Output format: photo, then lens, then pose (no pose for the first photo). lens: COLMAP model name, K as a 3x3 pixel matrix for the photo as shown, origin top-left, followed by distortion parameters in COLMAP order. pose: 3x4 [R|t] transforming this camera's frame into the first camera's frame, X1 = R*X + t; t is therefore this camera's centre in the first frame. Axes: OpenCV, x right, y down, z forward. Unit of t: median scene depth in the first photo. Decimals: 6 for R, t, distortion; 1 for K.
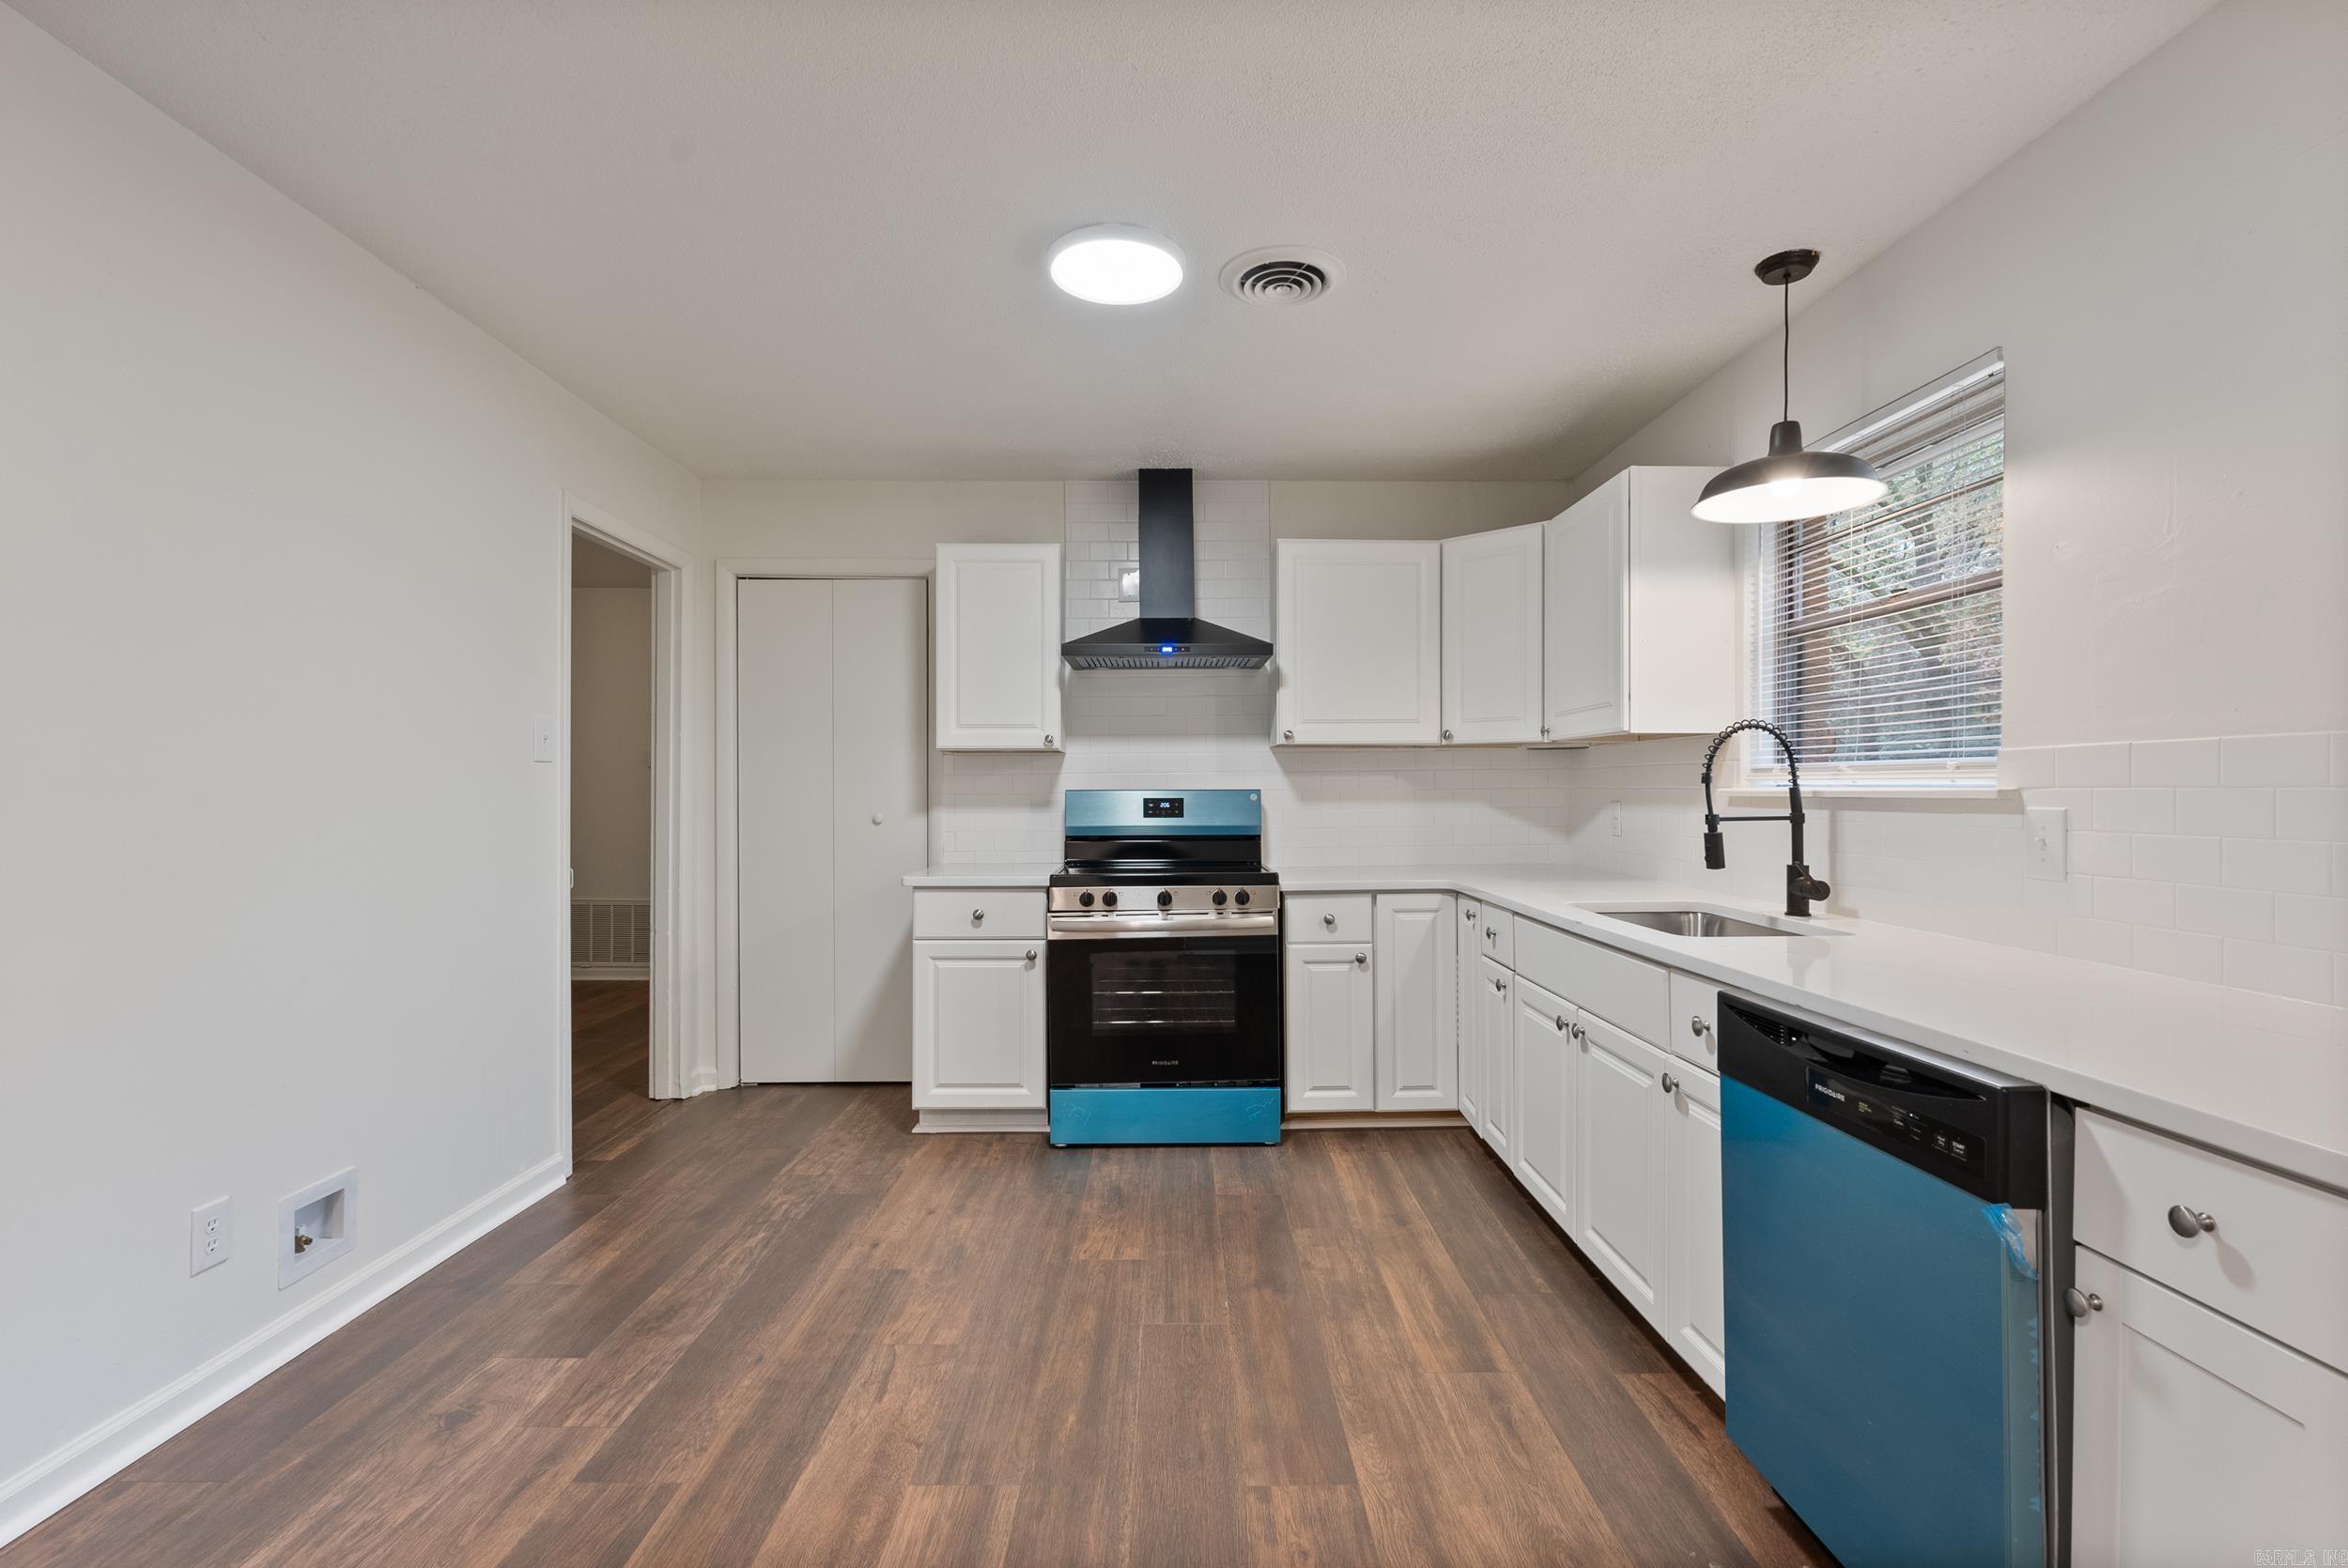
lens RADIAL K [[1048.9, 0, 1182.0], [0, 1048.9, 790.8], [0, 0, 1]] dist [-0.005032, -0.000204]
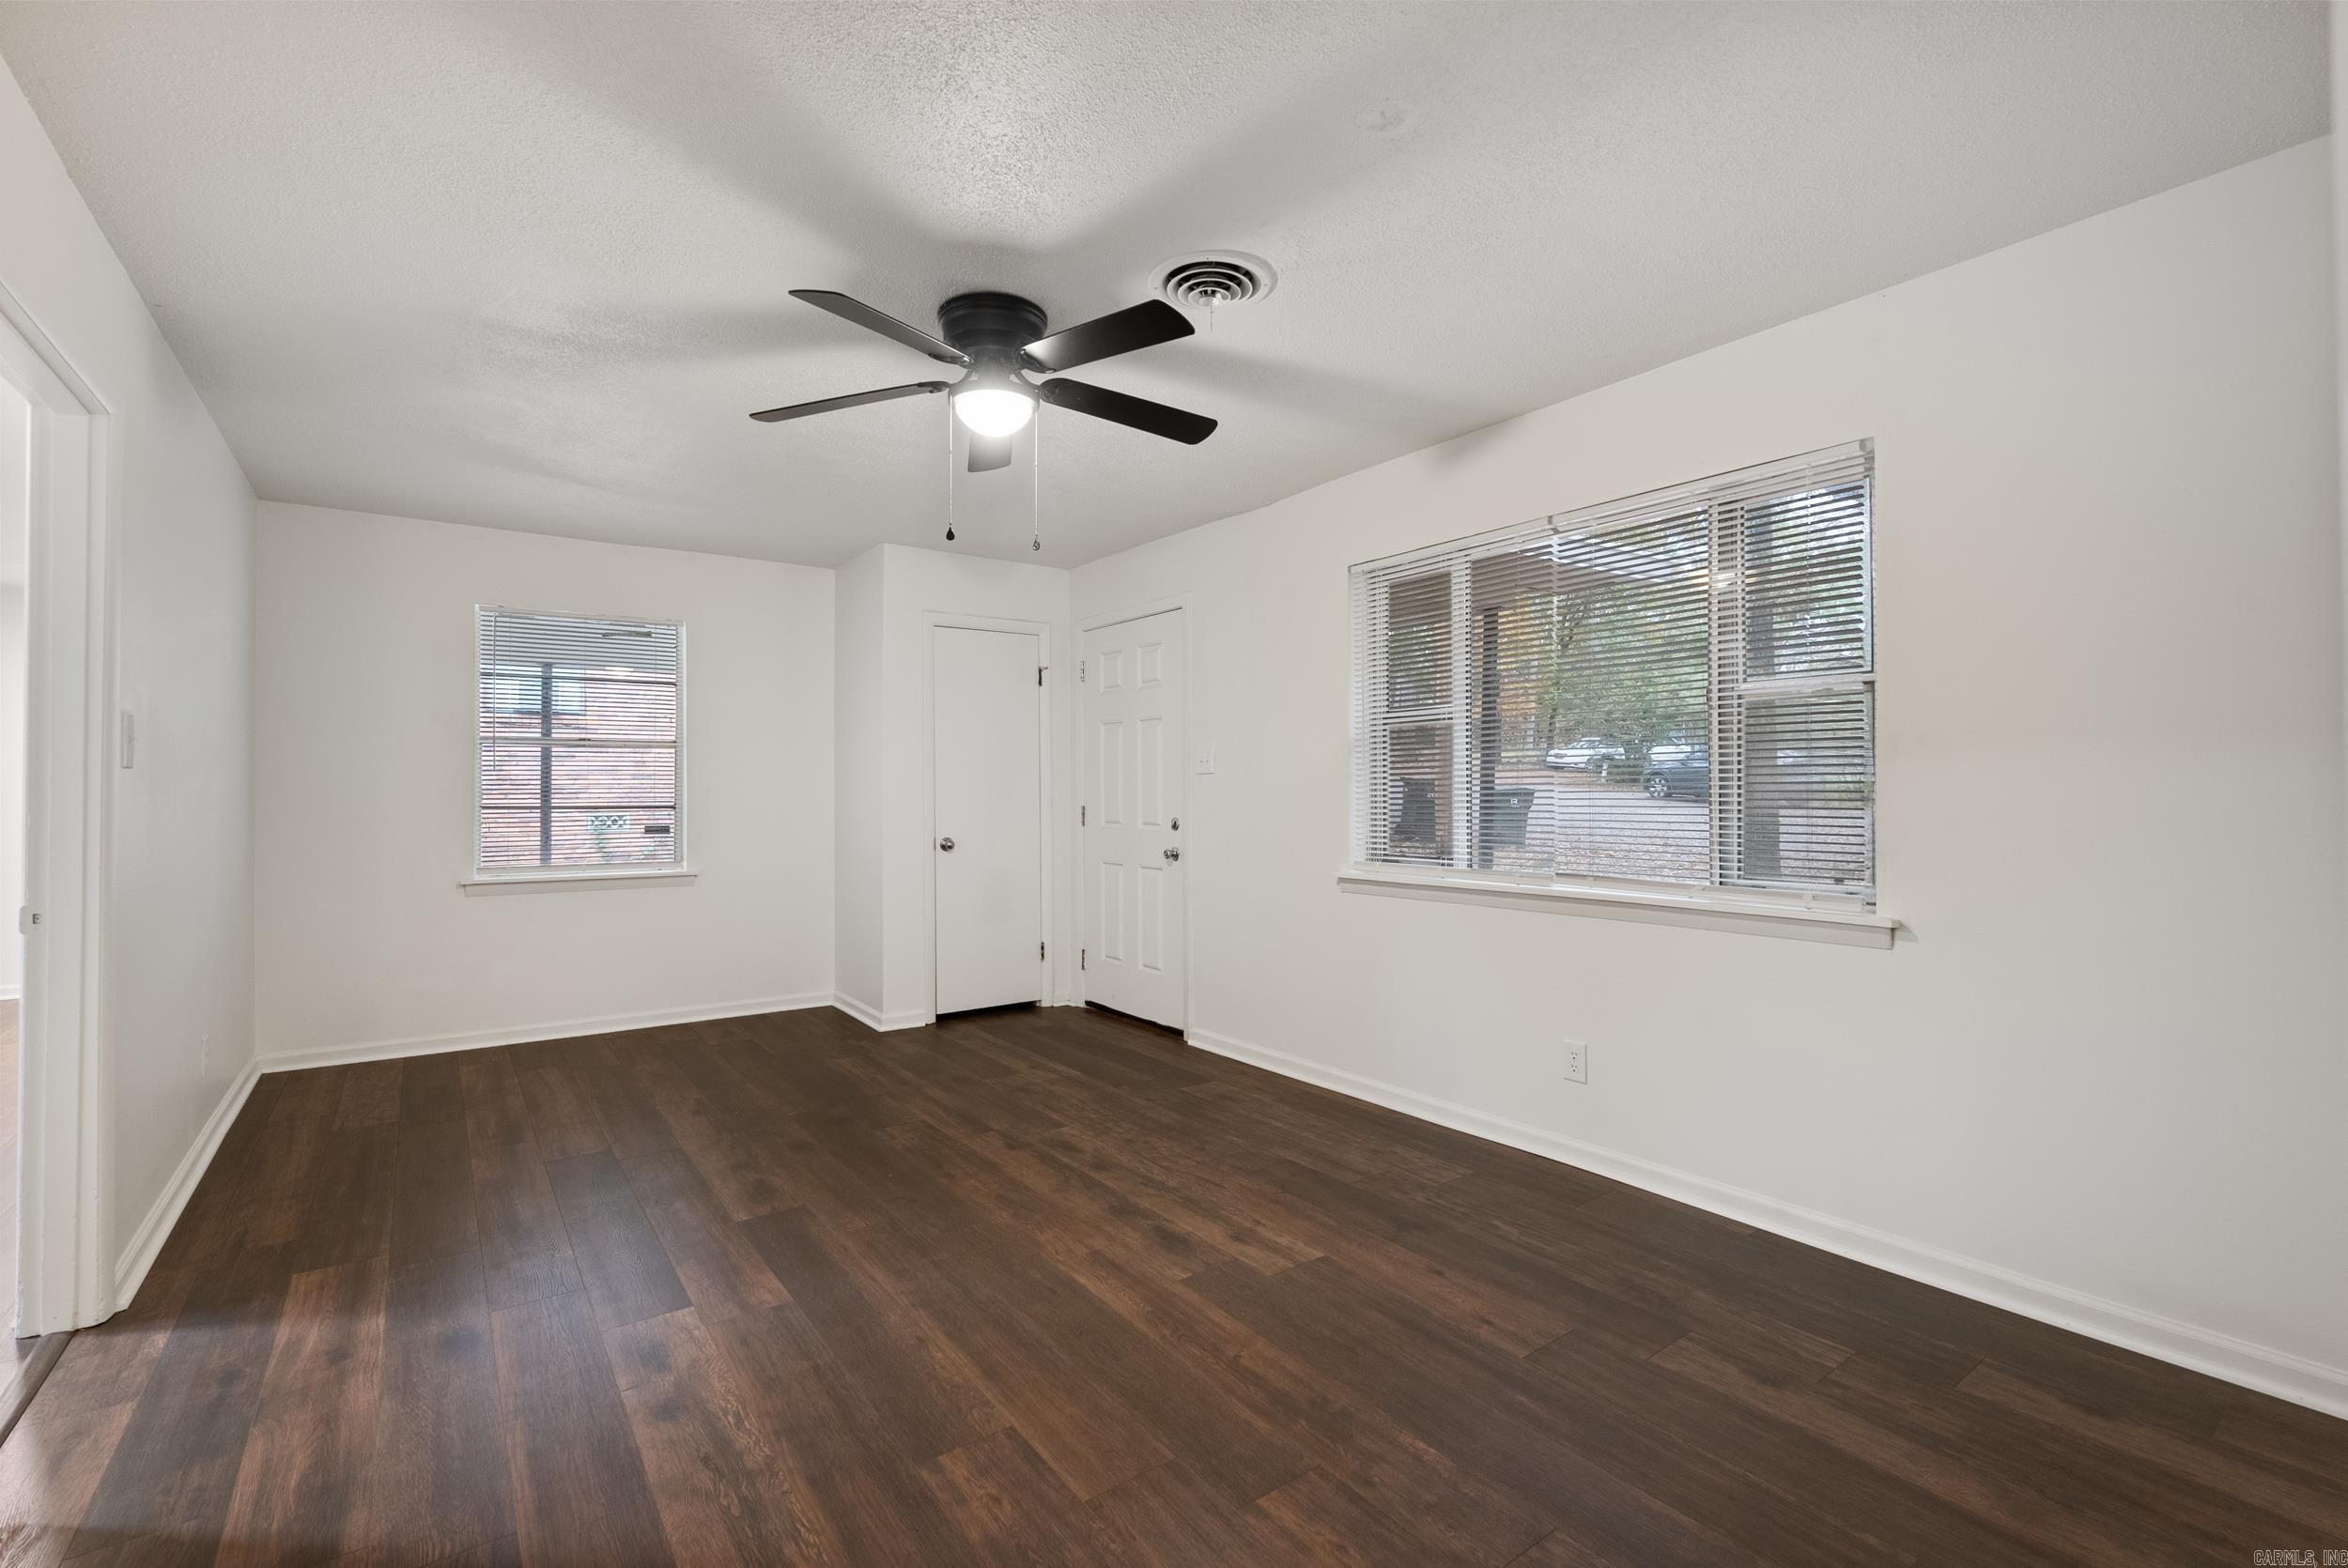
lens RADIAL K [[1030.7, 0, 1178.0], [0, 1030.7, 783.3], [0, 0, 1]] dist [-0.006541, 0.000686]
pose [[0.812102, 0.005449, 0.583491, -1.302457], [0.002482, 0.999915, -0.012792, 0.007038], [-0.583511, 0.011836, 0.812019, 0.376491]]
